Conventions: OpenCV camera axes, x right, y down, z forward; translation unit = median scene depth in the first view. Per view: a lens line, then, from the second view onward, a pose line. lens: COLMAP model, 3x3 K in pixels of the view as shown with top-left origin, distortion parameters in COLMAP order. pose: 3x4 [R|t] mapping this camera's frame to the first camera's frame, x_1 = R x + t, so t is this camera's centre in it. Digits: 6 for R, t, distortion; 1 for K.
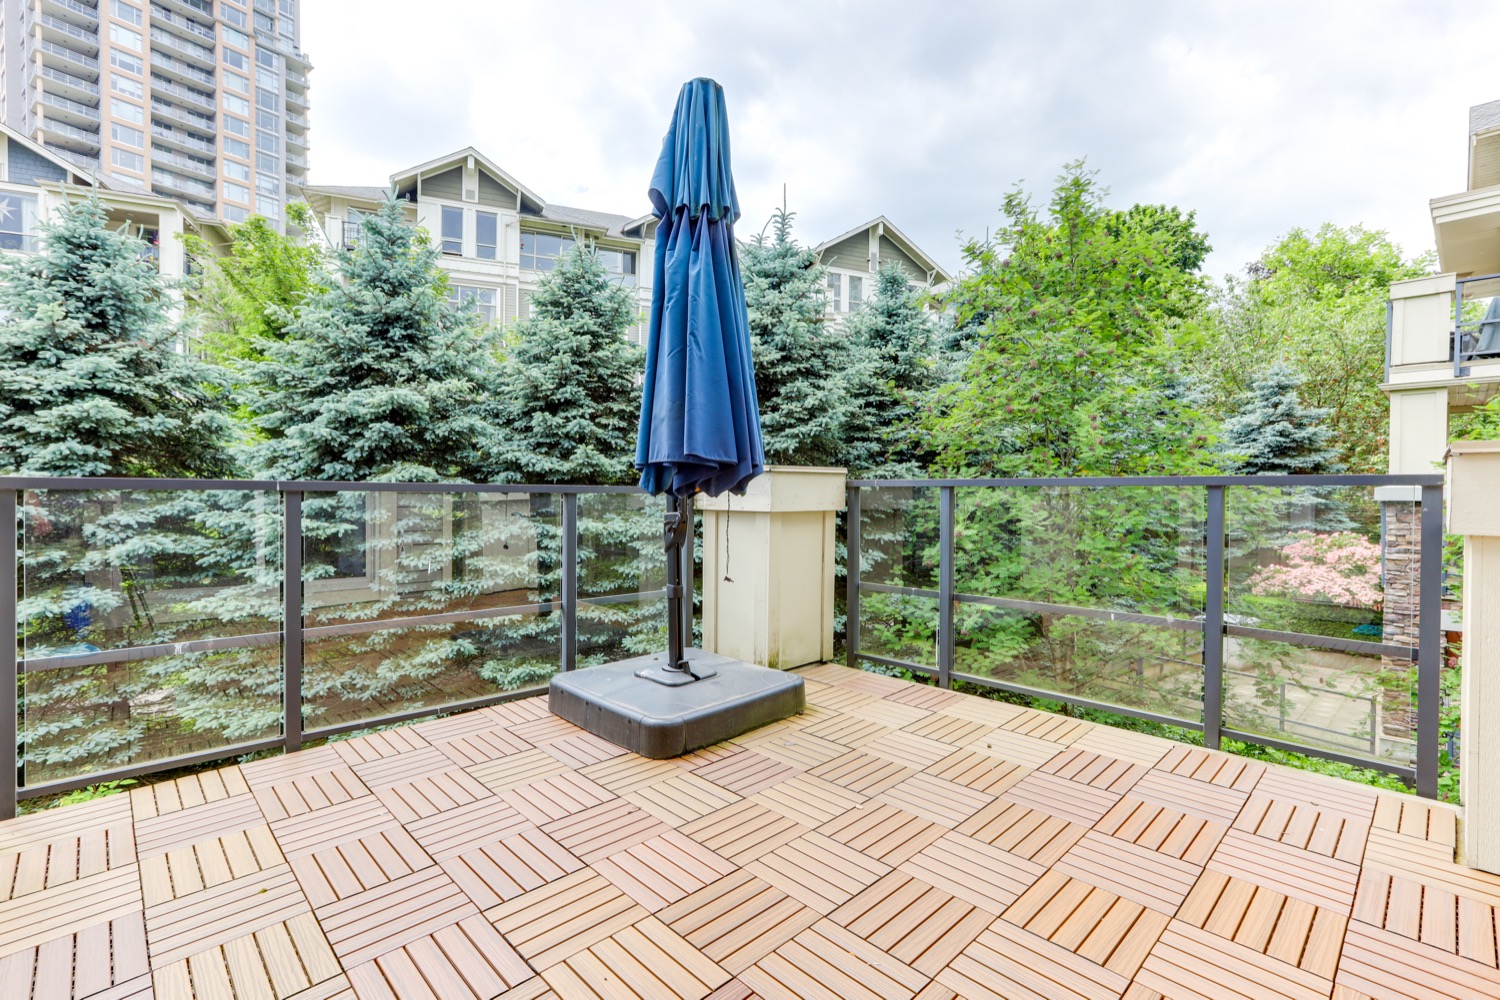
lens RADIAL K [[700.2, 0, 774.3], [0, 700.2, 511.1], [0, 0, 1]] dist [-0.030495, 0.017960]
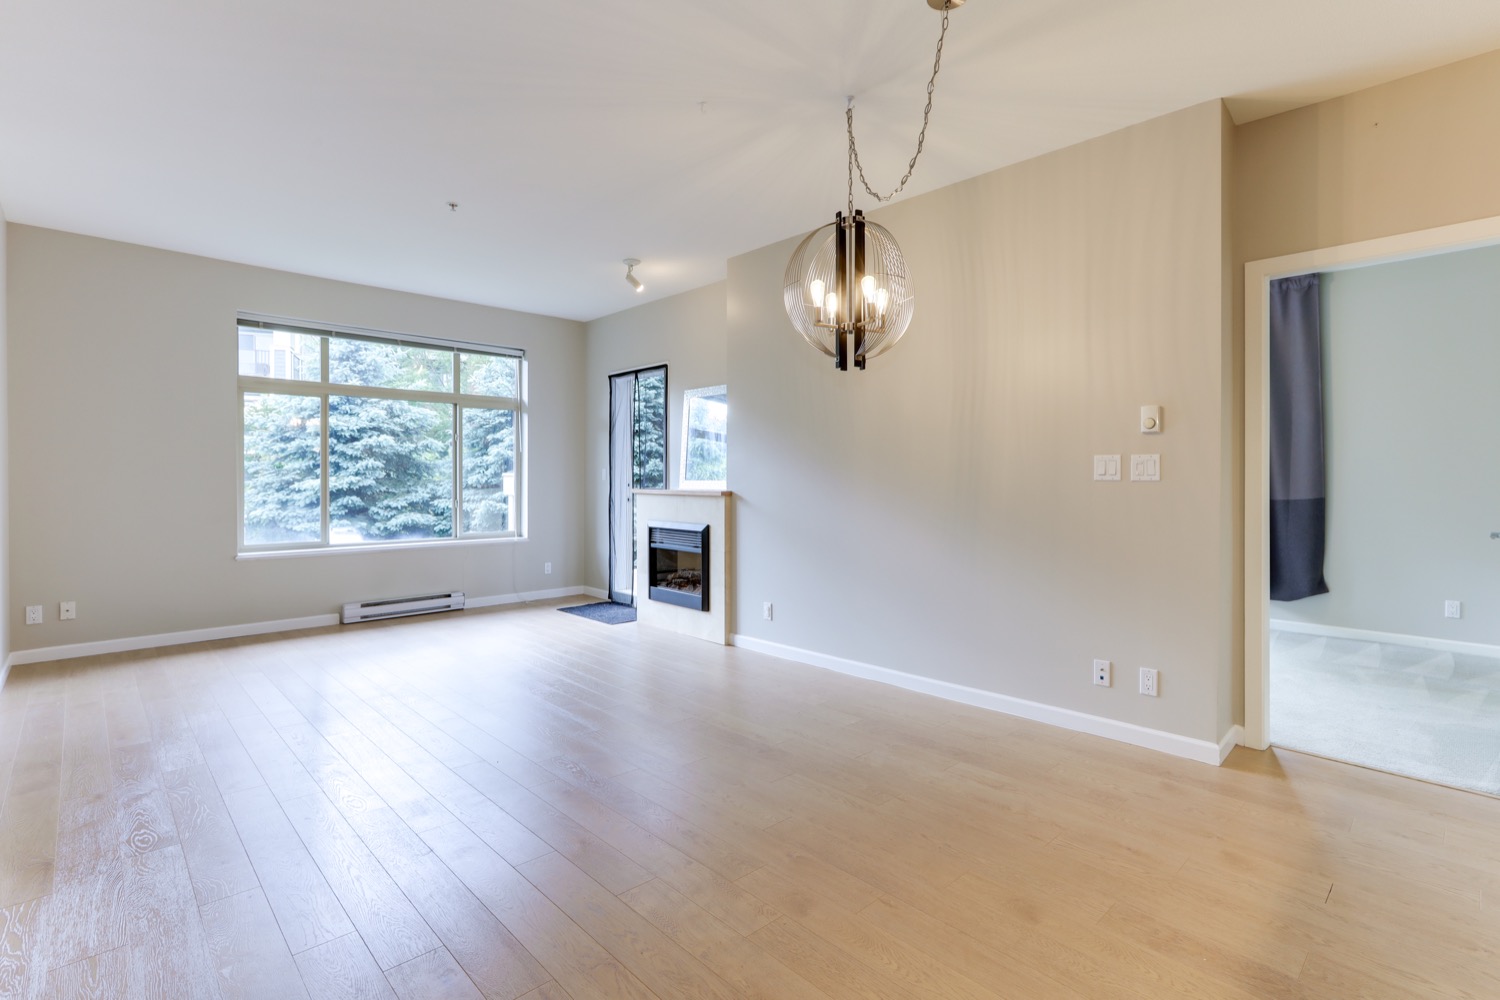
lens RADIAL K [[700.2, 0, 764.0], [0, 700.2, 489.5], [0, 0, 1]] dist [-0.030495, 0.017960]
pose [[0.999928, -0.002869, -0.011648, 0.023965], [0.002745, 0.999939, -0.010655, -0.000739], [0.011678, 0.010622, 0.999875, -0.773909]]
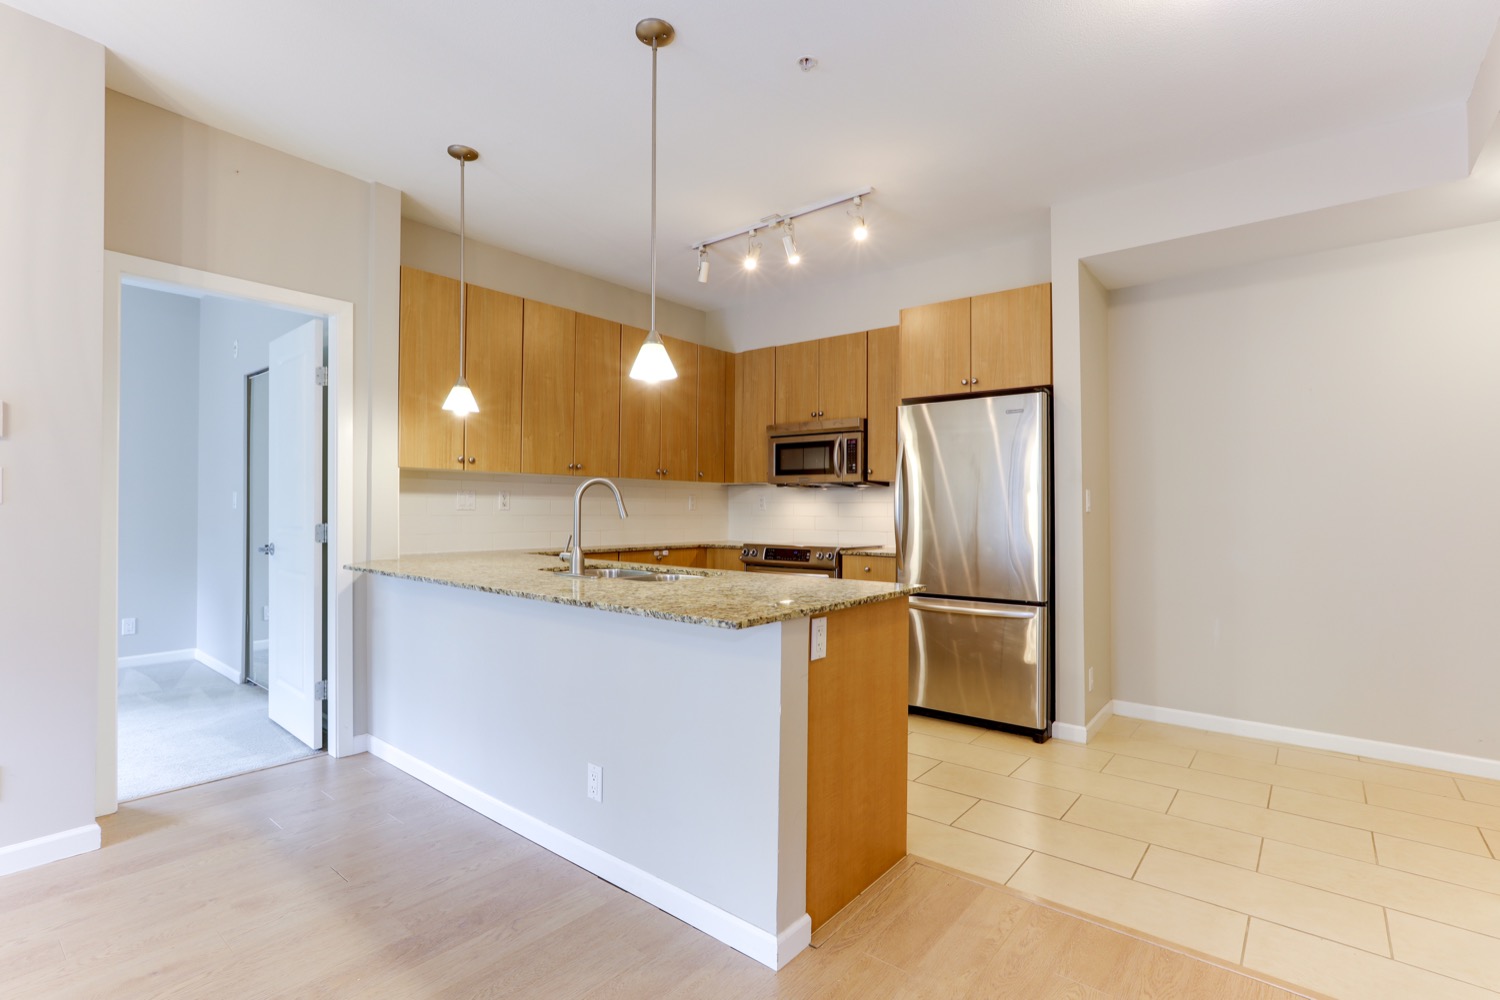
lens RADIAL K [[700.2, 0, 749.2], [0, 700.2, 503.1], [0, 0, 1]] dist [-0.030495, 0.017960]
pose [[-0.099743, 0.003927, 0.995006, -0.060612], [0.015028, 0.999884, -0.002440, -0.003338], [-0.994900, 0.014710, -0.099790, -0.670368]]
